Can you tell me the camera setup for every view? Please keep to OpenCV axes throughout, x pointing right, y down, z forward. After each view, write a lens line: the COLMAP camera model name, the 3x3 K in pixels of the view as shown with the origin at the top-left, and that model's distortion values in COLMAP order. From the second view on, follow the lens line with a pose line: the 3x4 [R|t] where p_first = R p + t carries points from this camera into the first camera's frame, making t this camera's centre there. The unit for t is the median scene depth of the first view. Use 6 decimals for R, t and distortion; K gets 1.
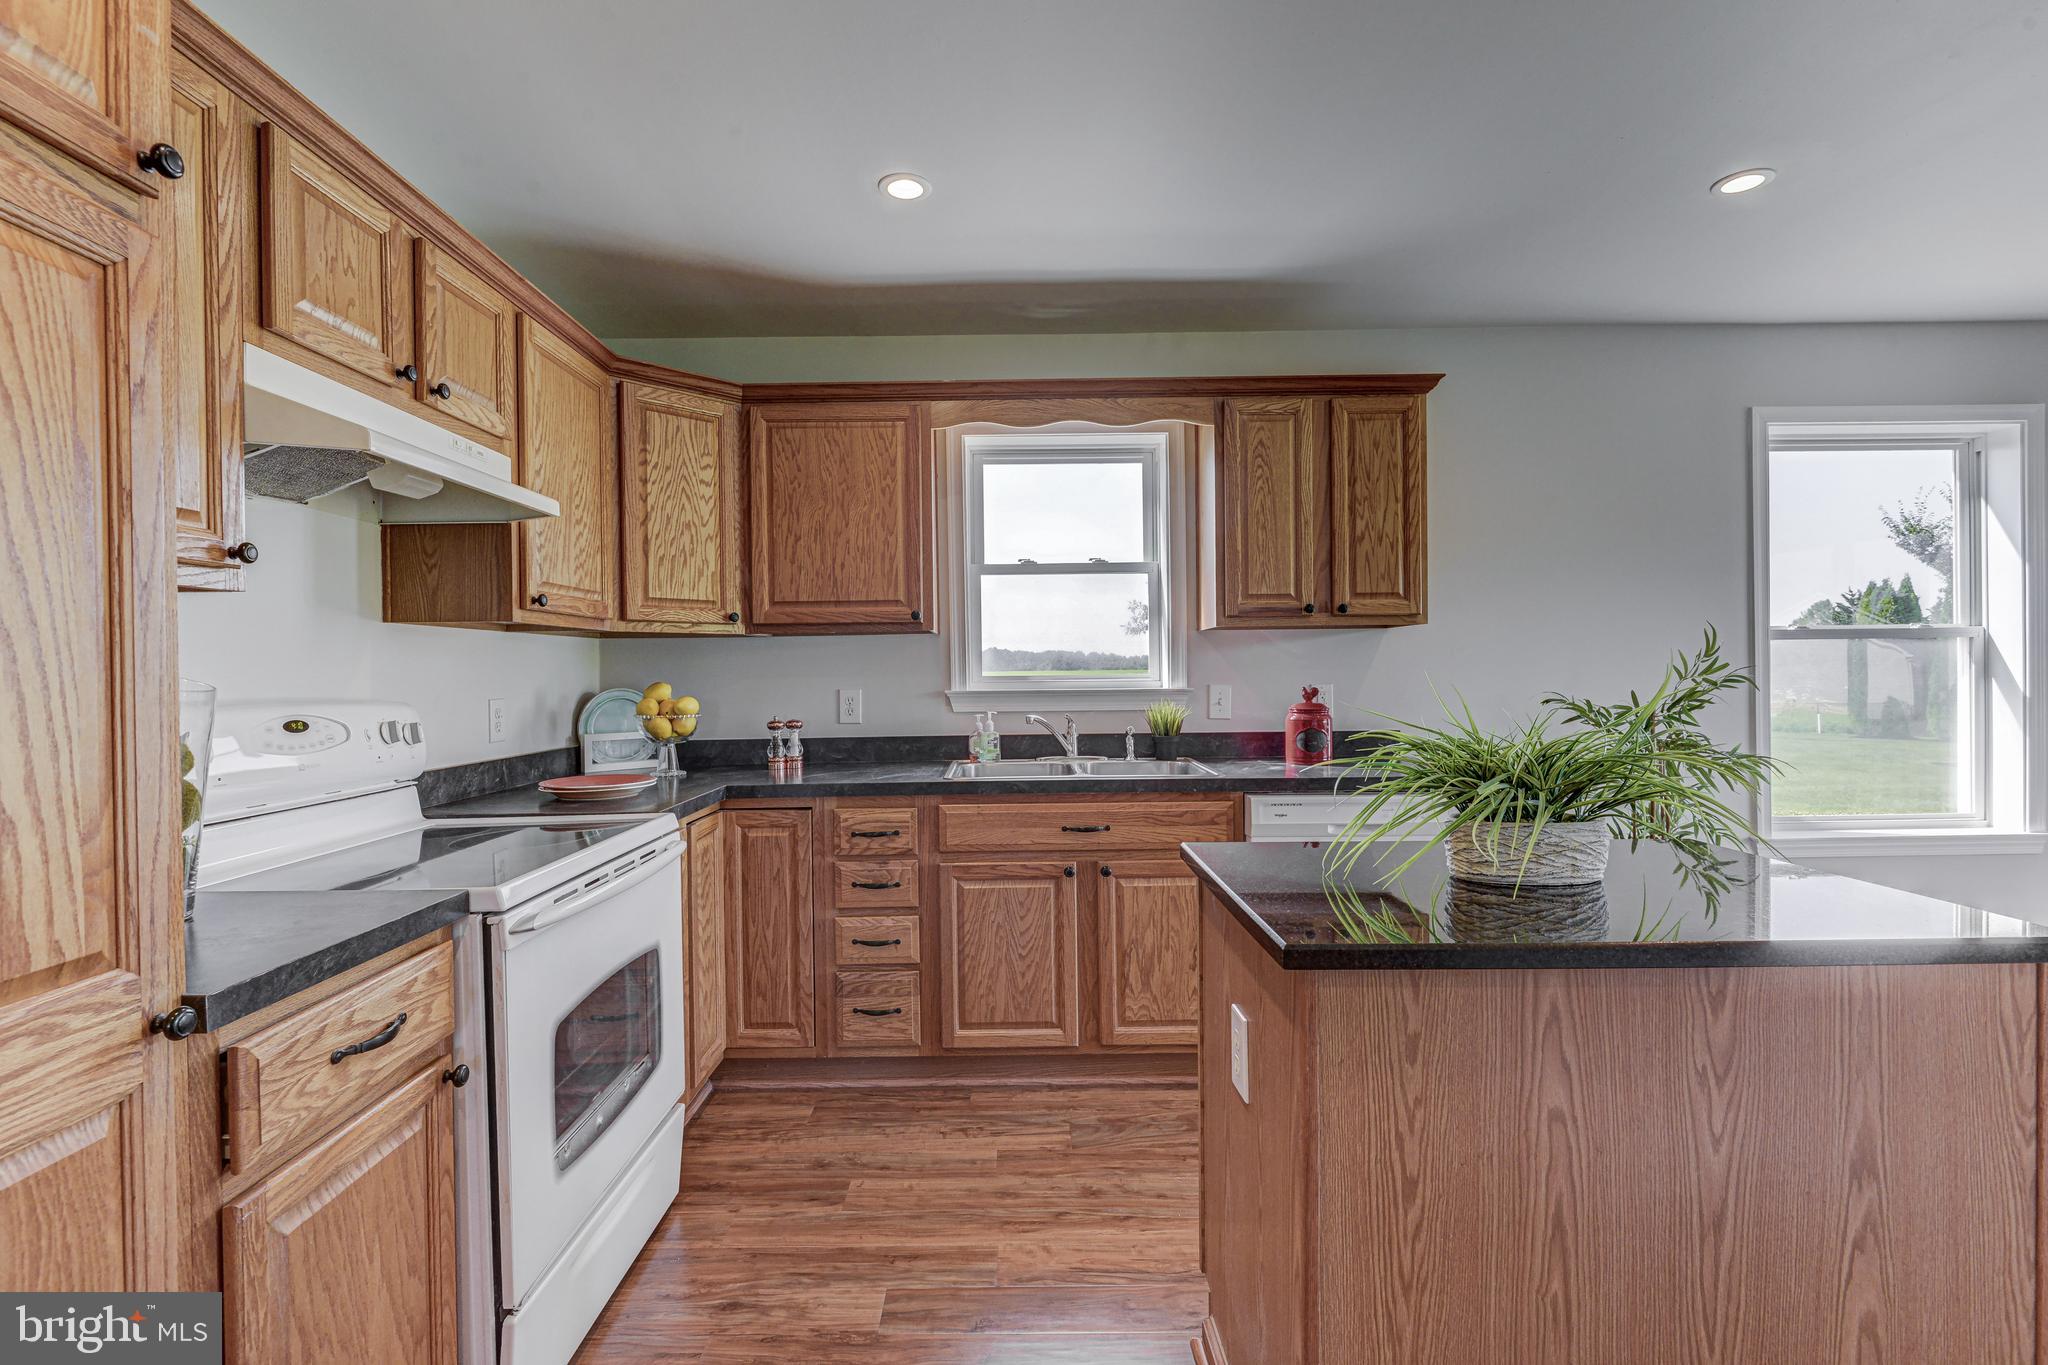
lens RADIAL K [[927.5, 0, 1004.2], [0, 927.5, 678.2], [0, 0, 1]] dist [0.007693, -0.008919]
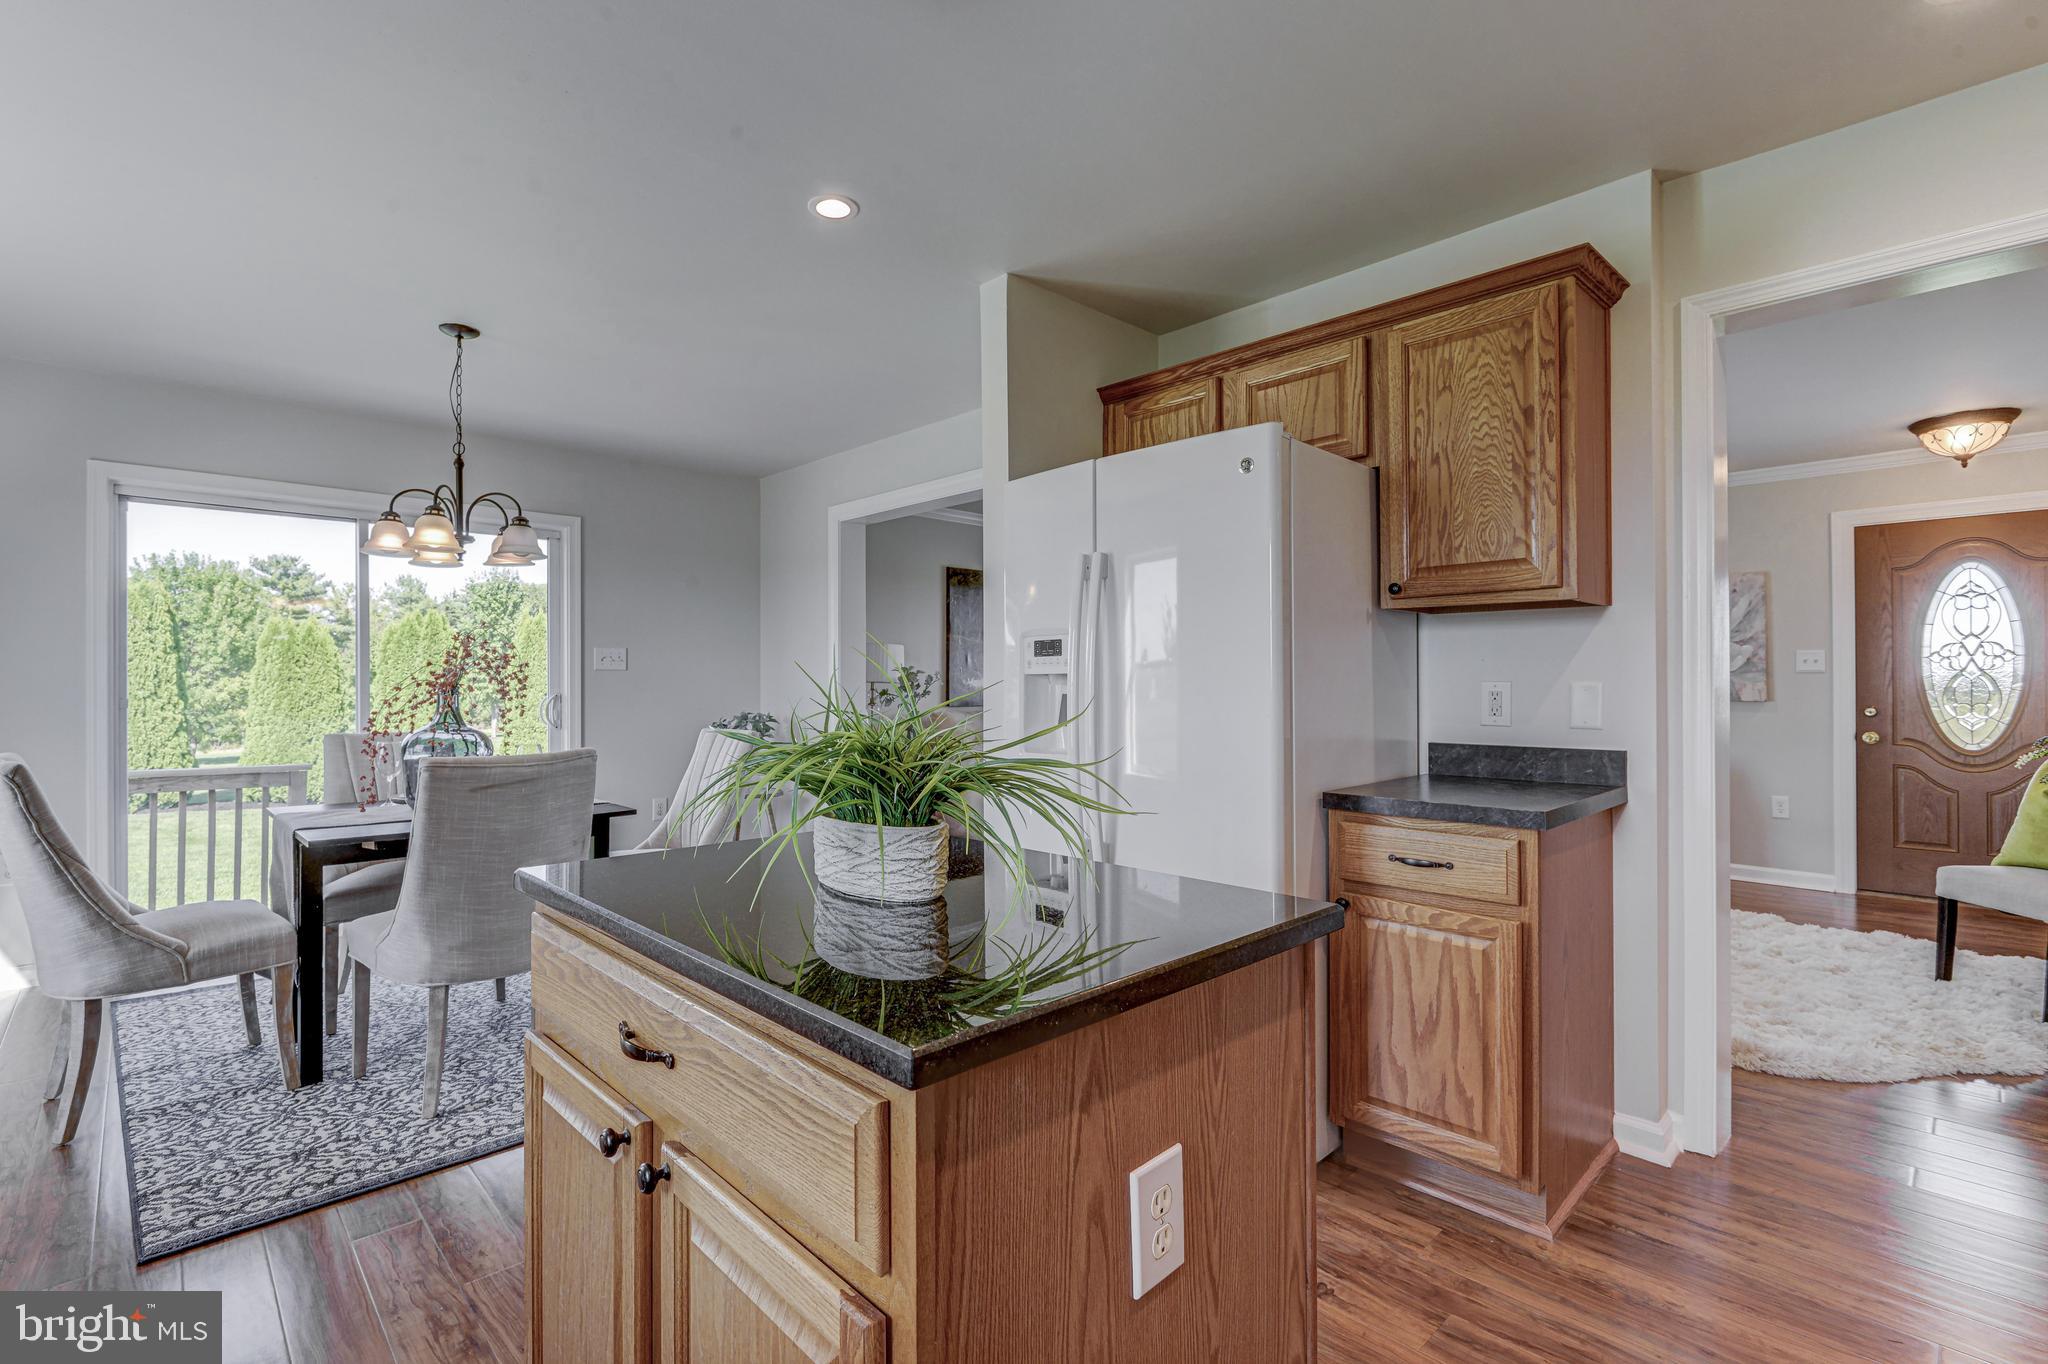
lens RADIAL K [[927.5, 0, 1004.2], [0, 927.5, 677.7], [0, 0, 1]] dist [0.007693, -0.008919]
pose [[-0.685521, 0.018288, 0.727823, -0.080041], [0.016032, 0.999821, -0.010022, 0.015899], [-0.727877, 0.004799, -0.685691, 0.805733]]
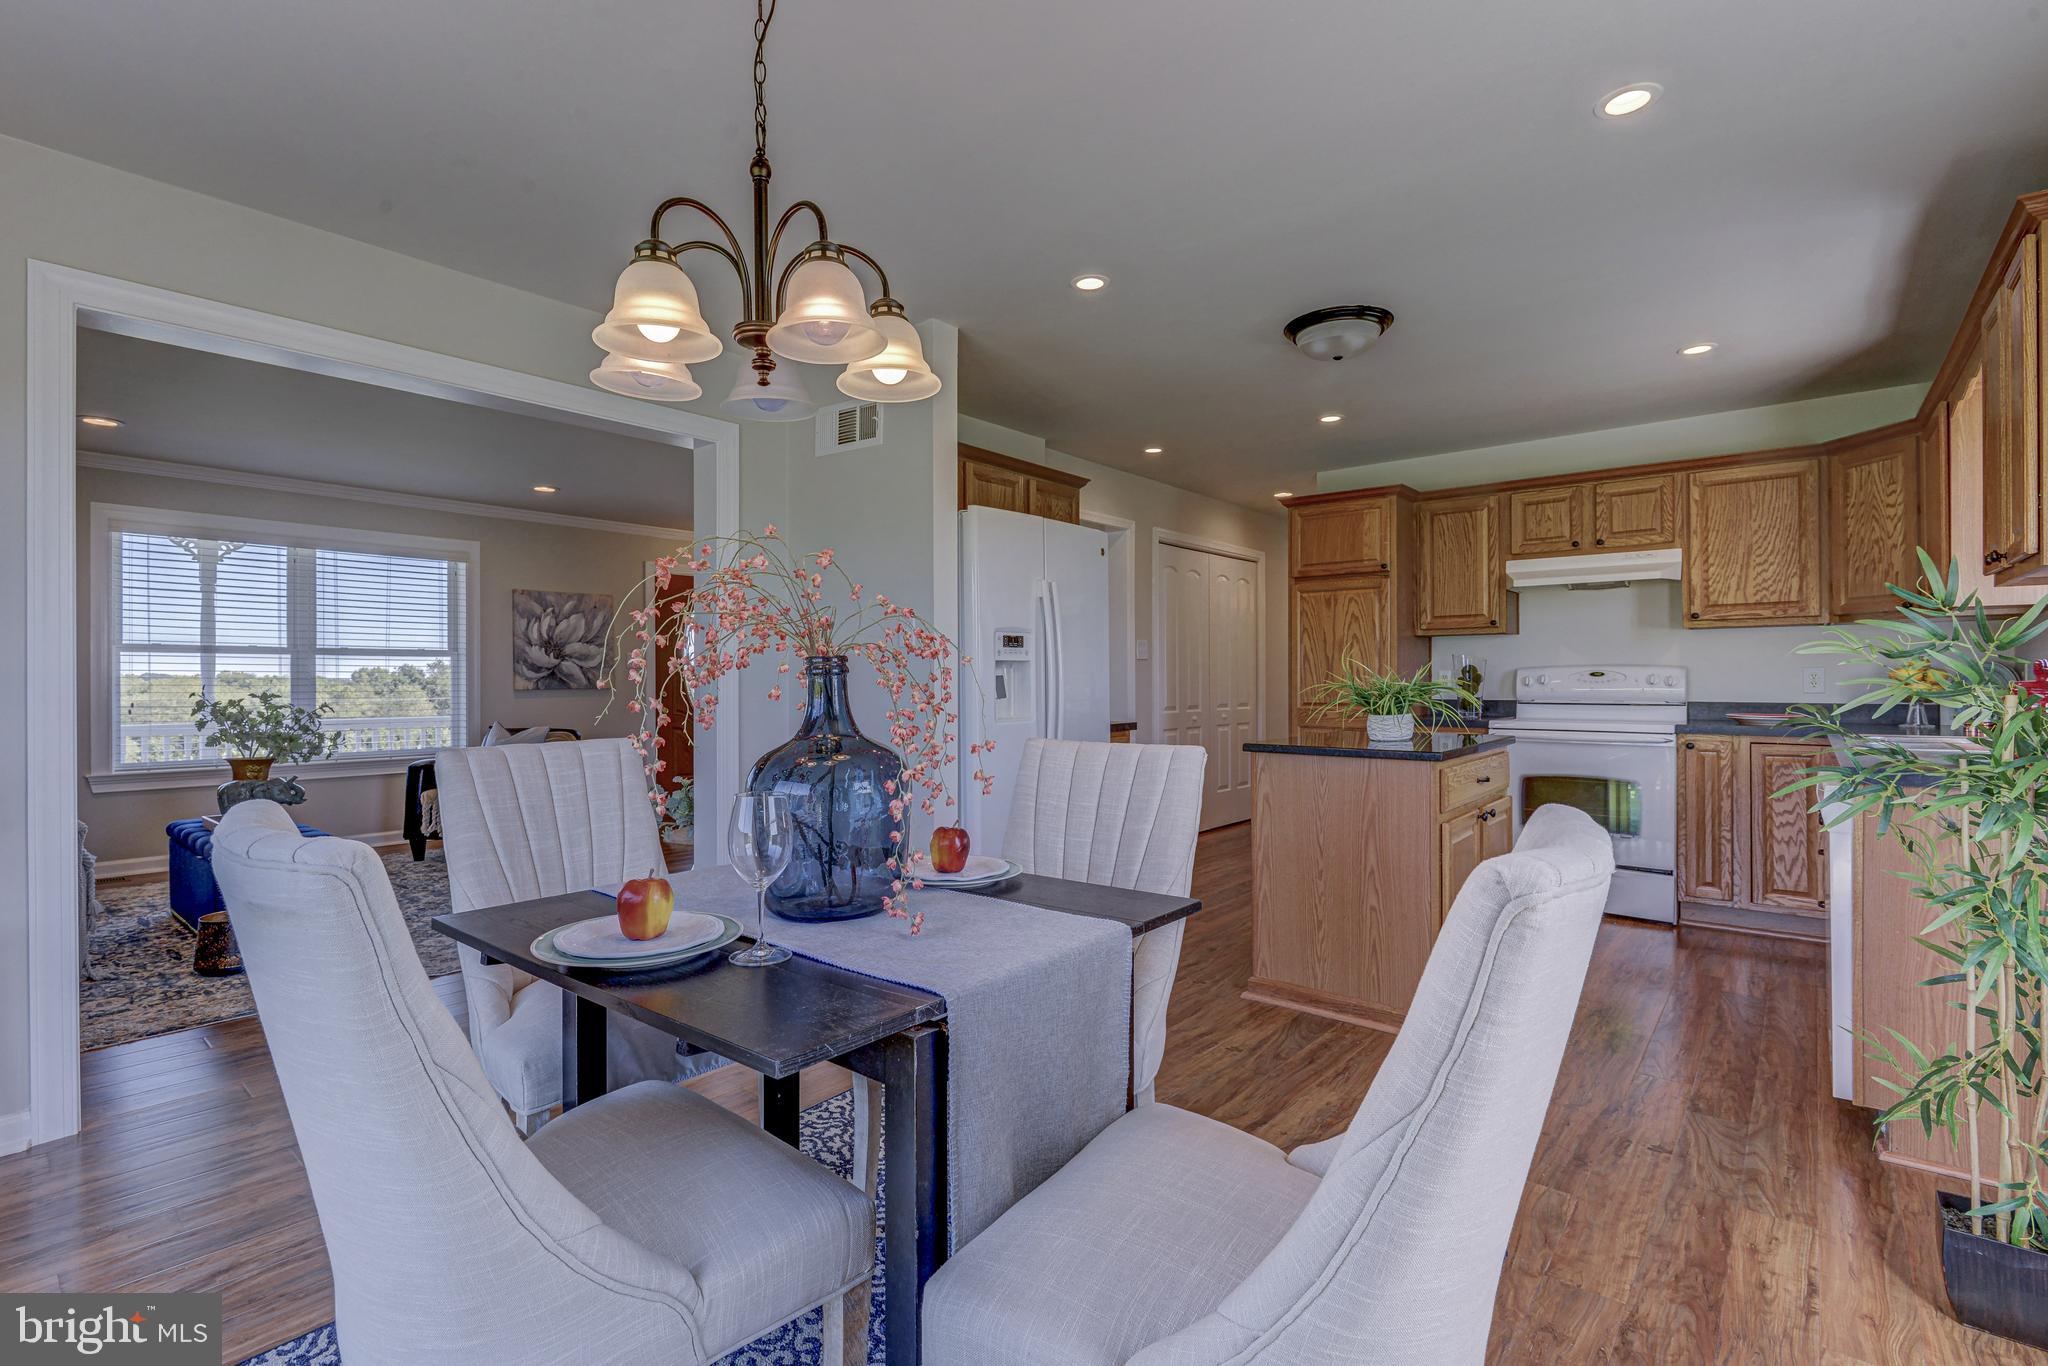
lens RADIAL K [[932.8, 0, 1005.4], [0, 932.8, 679.0], [0, 0, 1]] dist [0.001105, -0.008006]
pose [[-0.648384, 0.014528, -0.761175, 1.611778], [0.006452, 0.999887, 0.013588, 0.011678], [0.761286, 0.003899, -0.648405, 0.960571]]
